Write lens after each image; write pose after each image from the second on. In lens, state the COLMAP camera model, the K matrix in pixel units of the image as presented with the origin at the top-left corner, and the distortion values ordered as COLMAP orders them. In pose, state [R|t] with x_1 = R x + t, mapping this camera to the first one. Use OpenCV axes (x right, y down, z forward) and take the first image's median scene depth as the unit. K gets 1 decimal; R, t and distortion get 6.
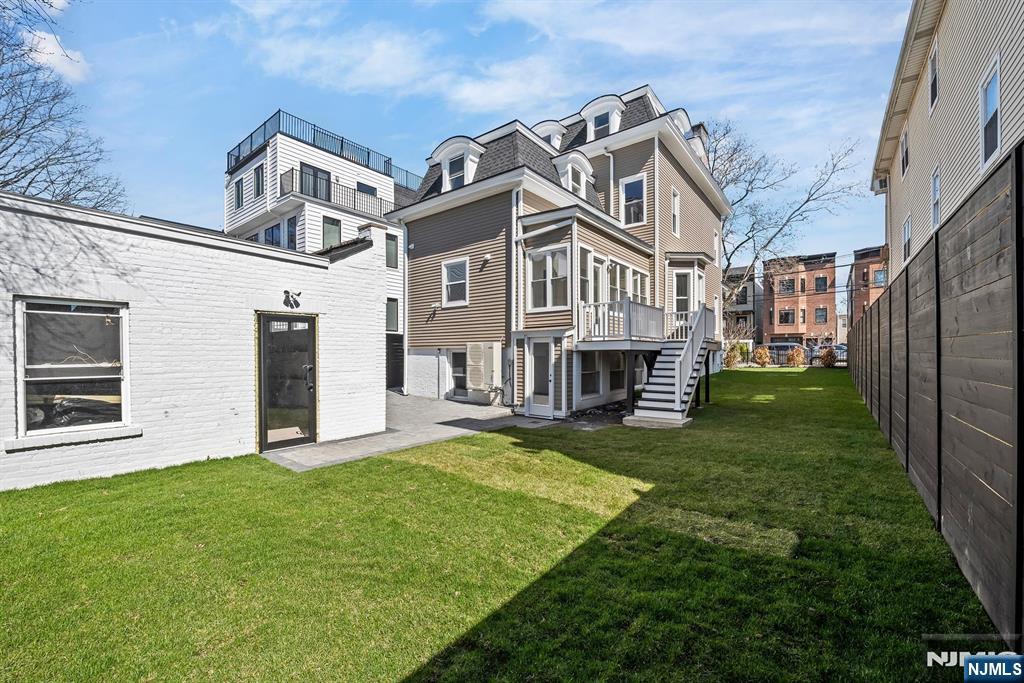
lens RADIAL K [[410.9, 0, 509.8], [0, 410.9, 356.1], [0, 0, 1]] dist [-0.002039, -0.000168]
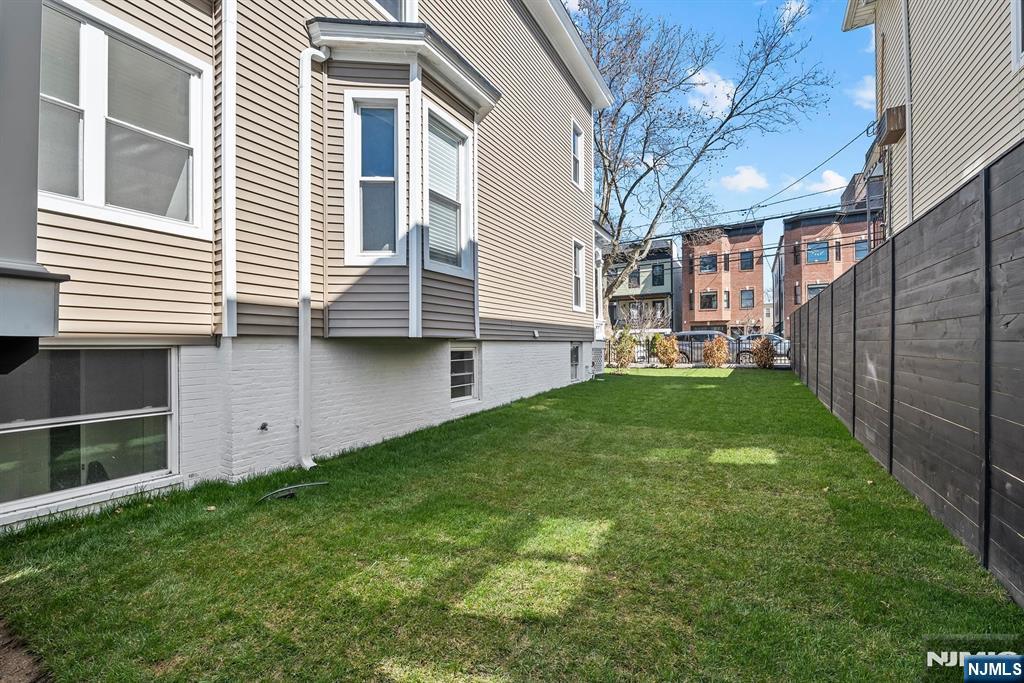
lens RADIAL K [[410.9, 0, 515.9], [0, 410.9, 344.0], [0, 0, 1]] dist [-0.002039, -0.000168]
pose [[0.989813, -0.005288, 0.142272, 0.290332], [0.006886, 0.999919, -0.010746, -0.004837], [-0.142203, 0.011617, 0.989769, 0.402246]]
